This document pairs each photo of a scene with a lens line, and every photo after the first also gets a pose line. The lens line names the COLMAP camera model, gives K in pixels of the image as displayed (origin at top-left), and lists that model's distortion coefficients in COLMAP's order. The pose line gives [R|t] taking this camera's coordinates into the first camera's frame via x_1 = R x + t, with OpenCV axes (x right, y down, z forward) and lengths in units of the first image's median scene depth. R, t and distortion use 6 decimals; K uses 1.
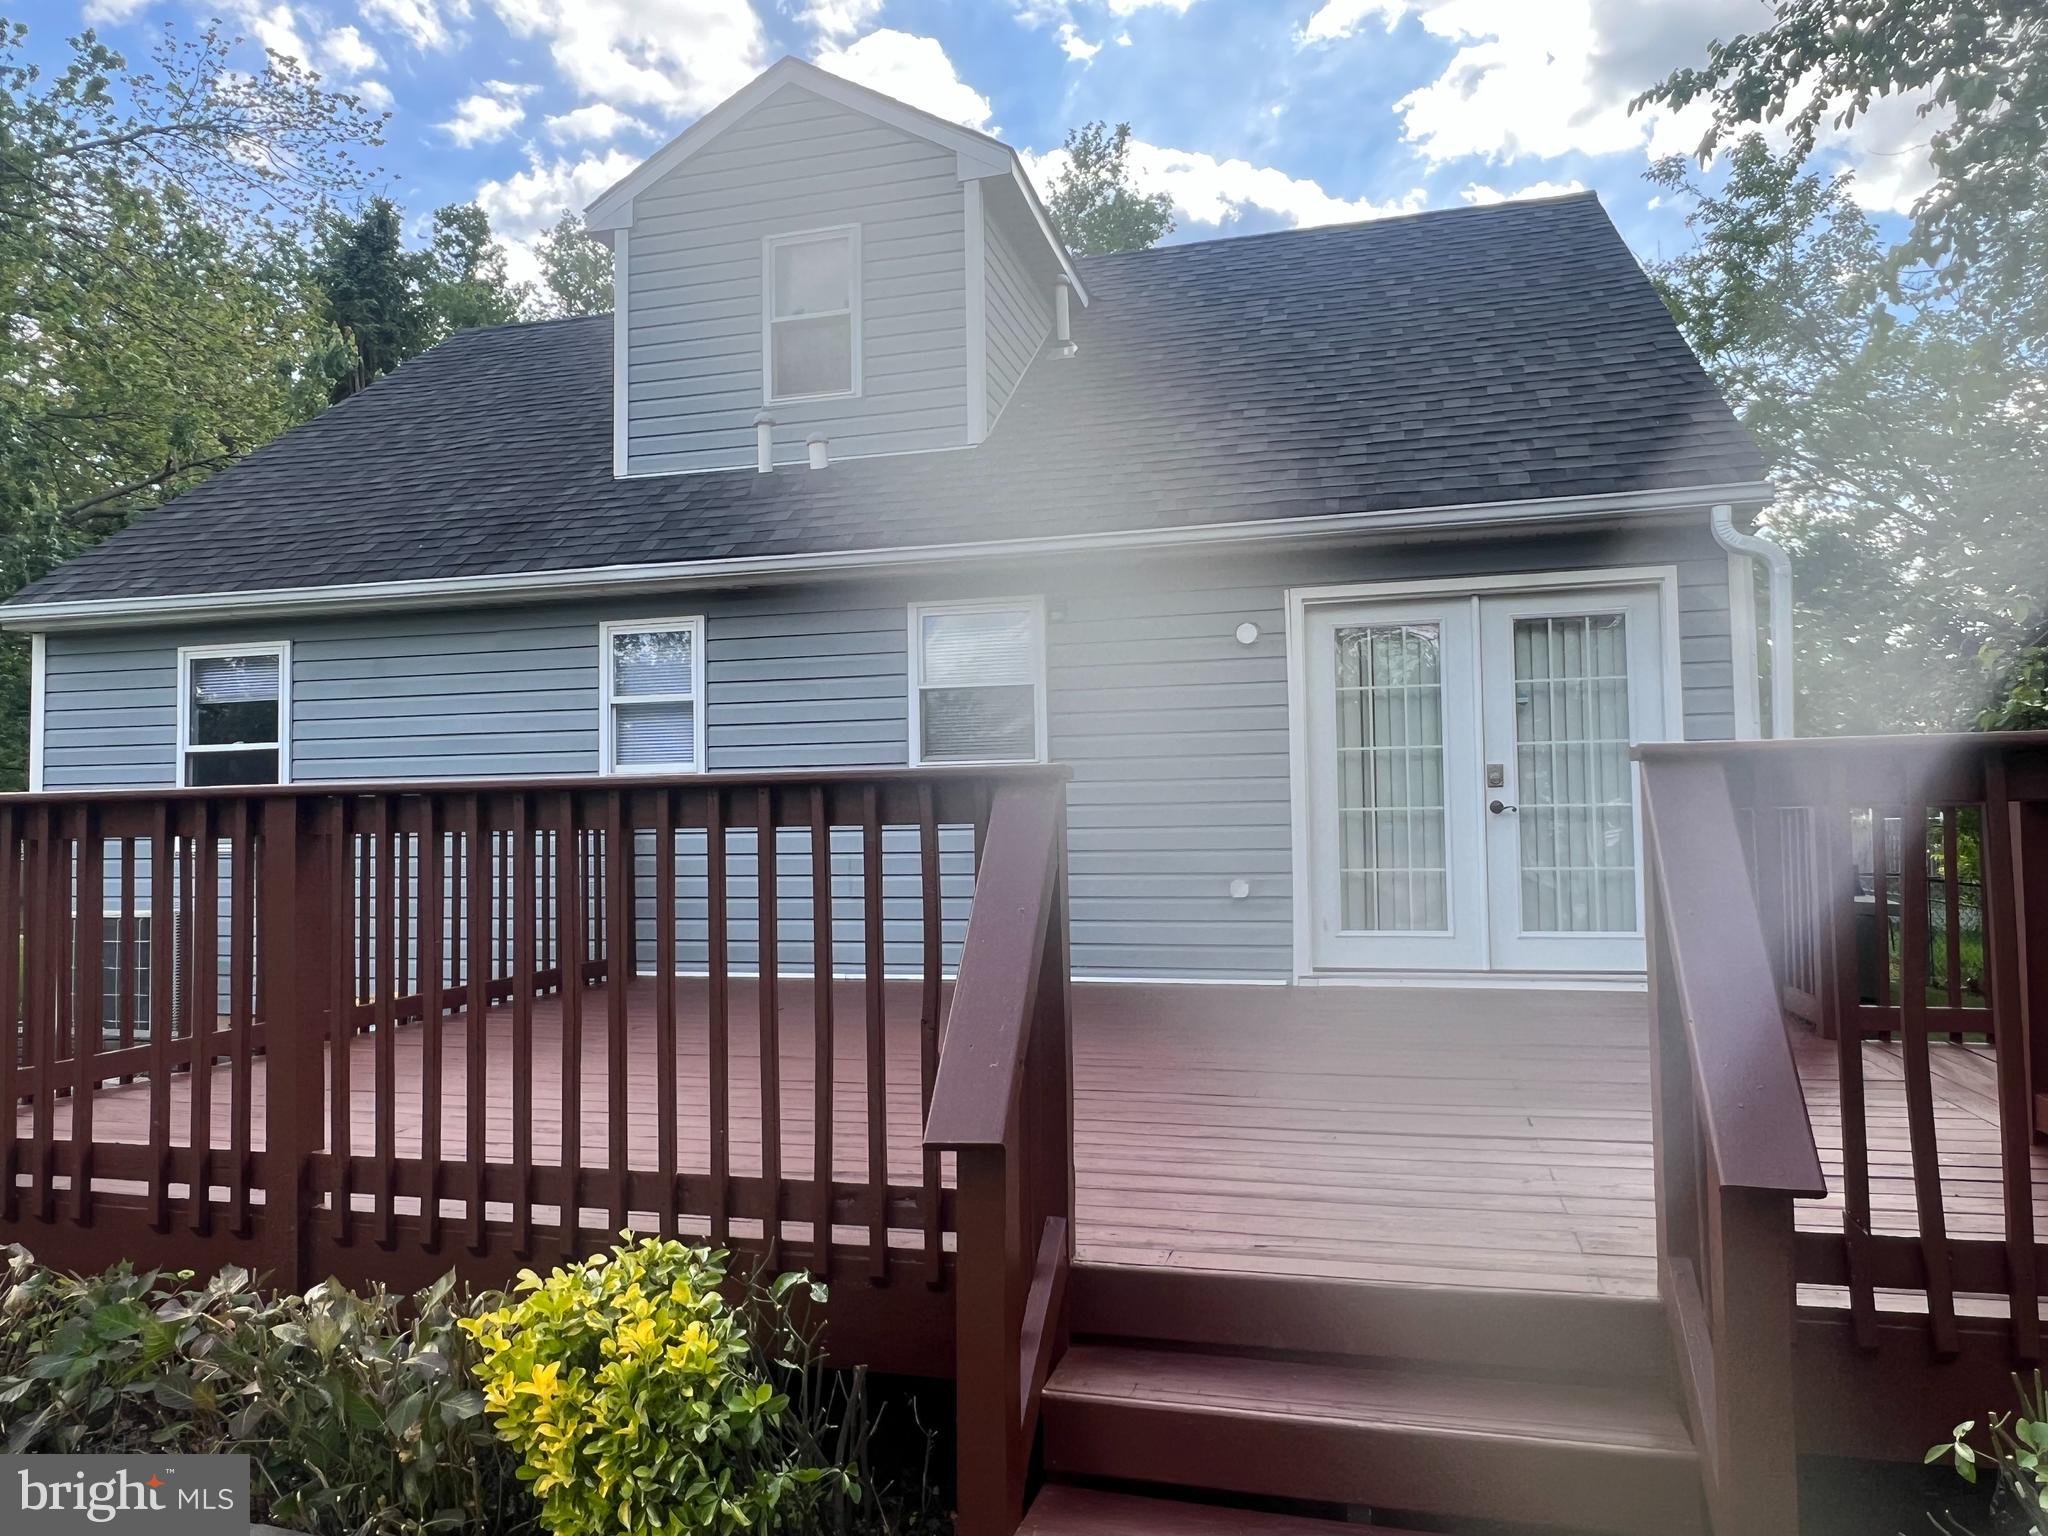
lens RADIAL K [[1384.5, 0, 1024.2], [0, 1384.5, 768.0], [0, 0, 1]] dist [-0.004036, -0.004070]
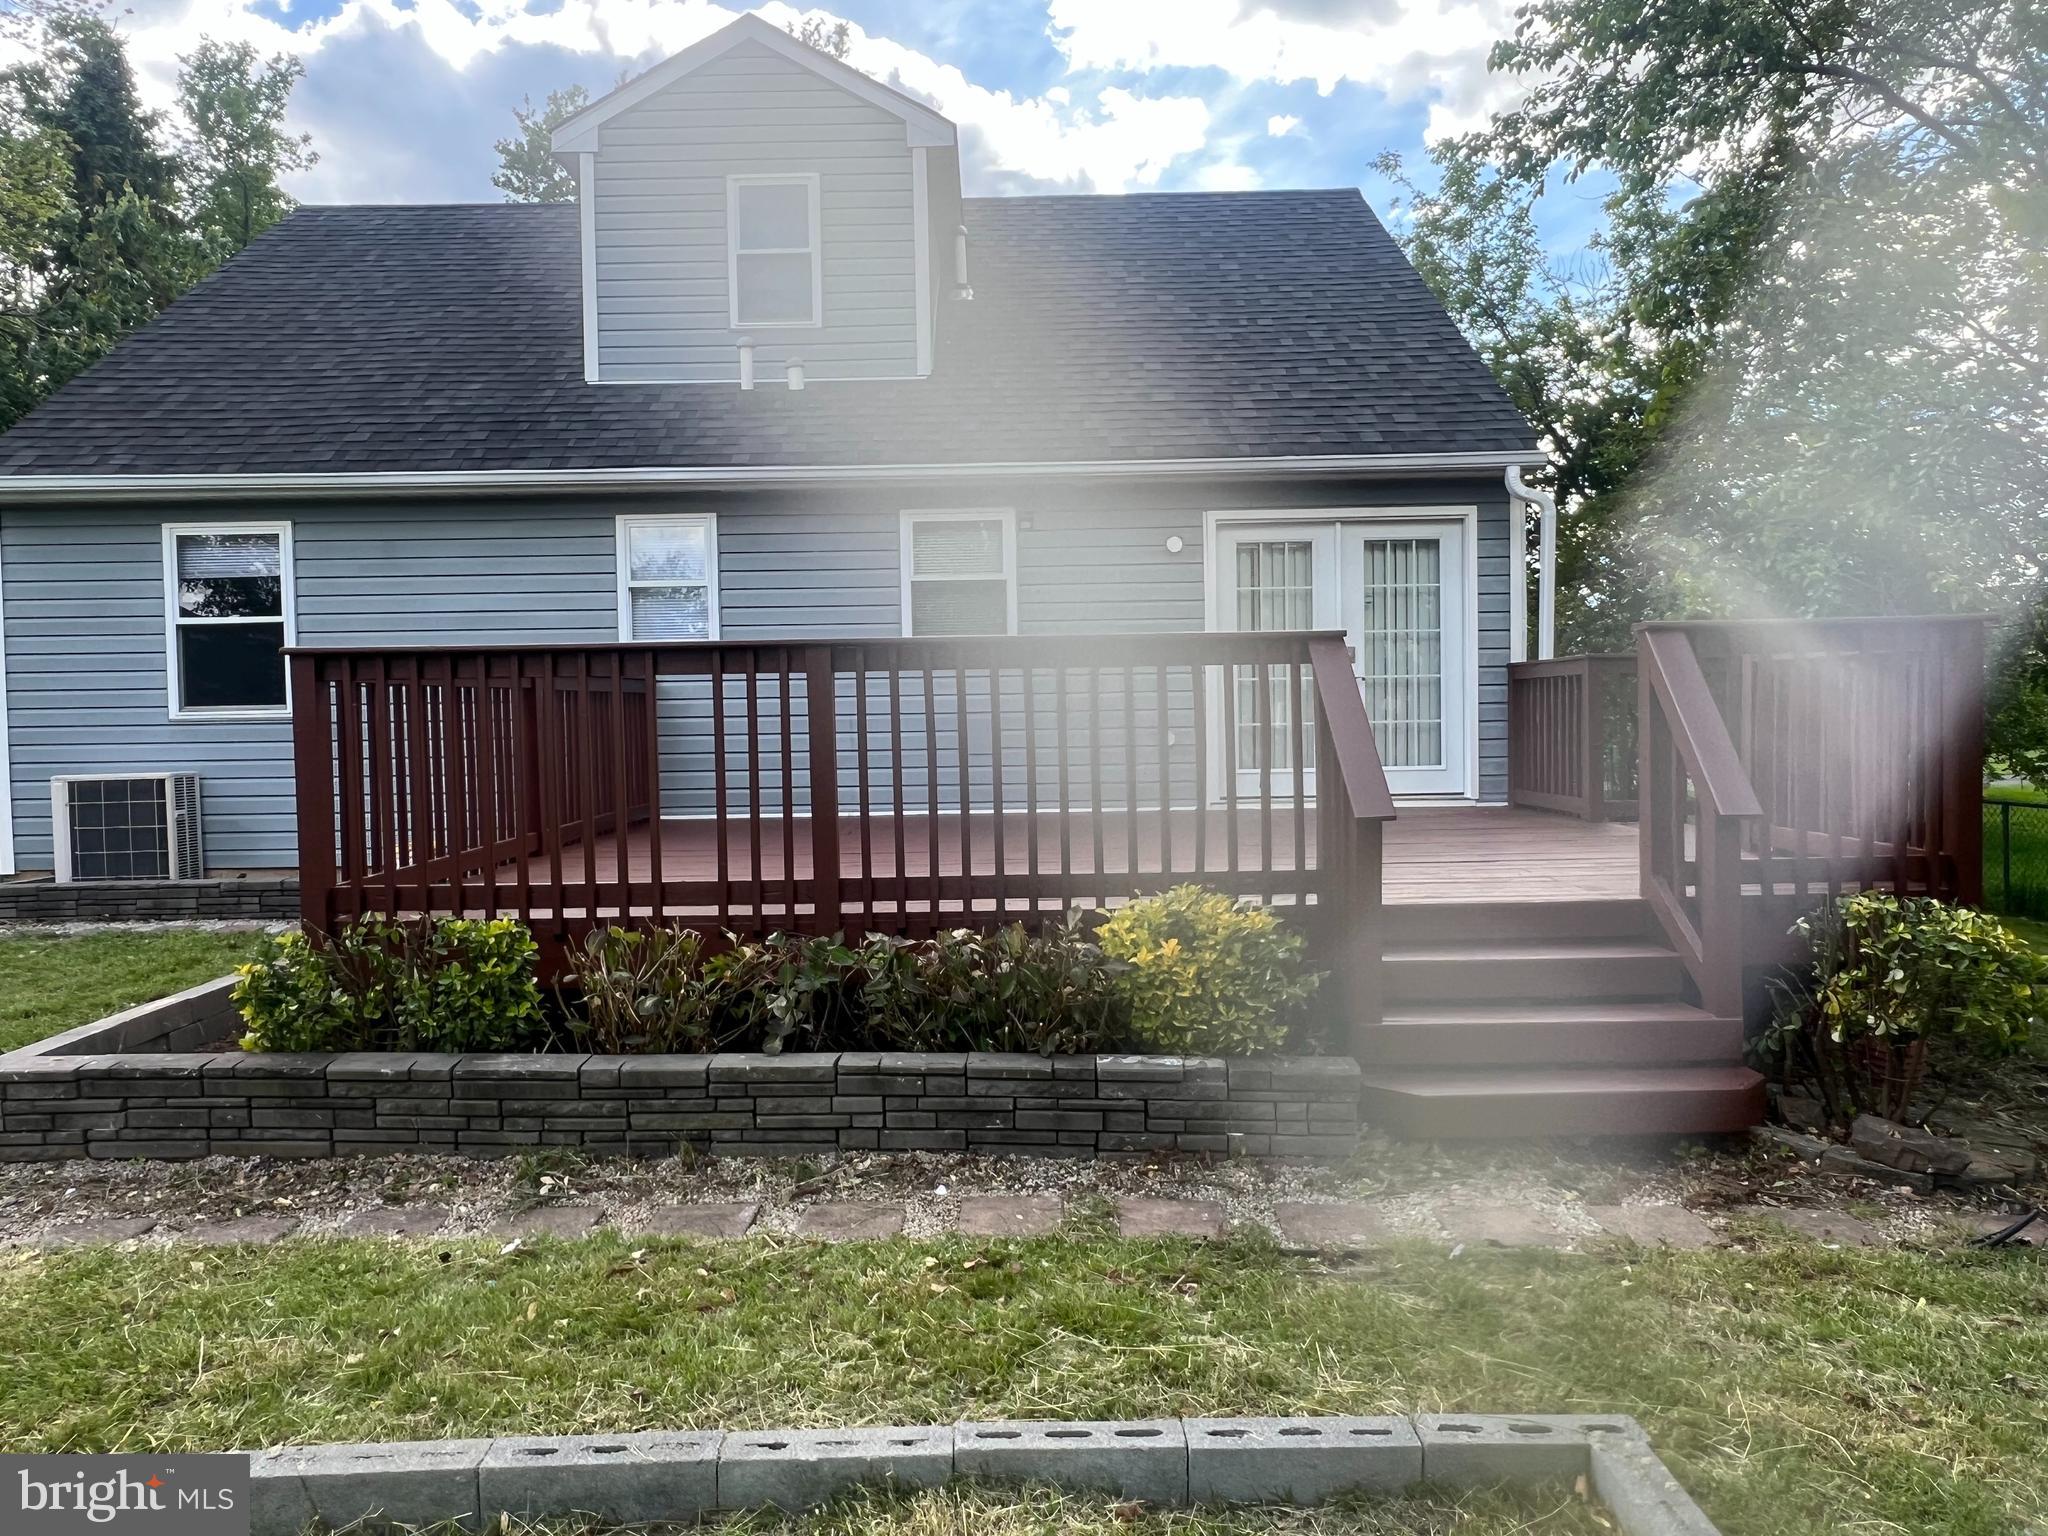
lens RADIAL K [[1384.5, 0, 1023.0], [0, 1384.5, 768.4], [0, 0, 1]] dist [-0.004036, -0.004070]
pose [[0.964387, -0.012253, 0.264211, -0.274674], [-0.008007, 0.997116, 0.075468, 0.014098], [-0.264374, -0.074896, 0.961508, -0.200533]]
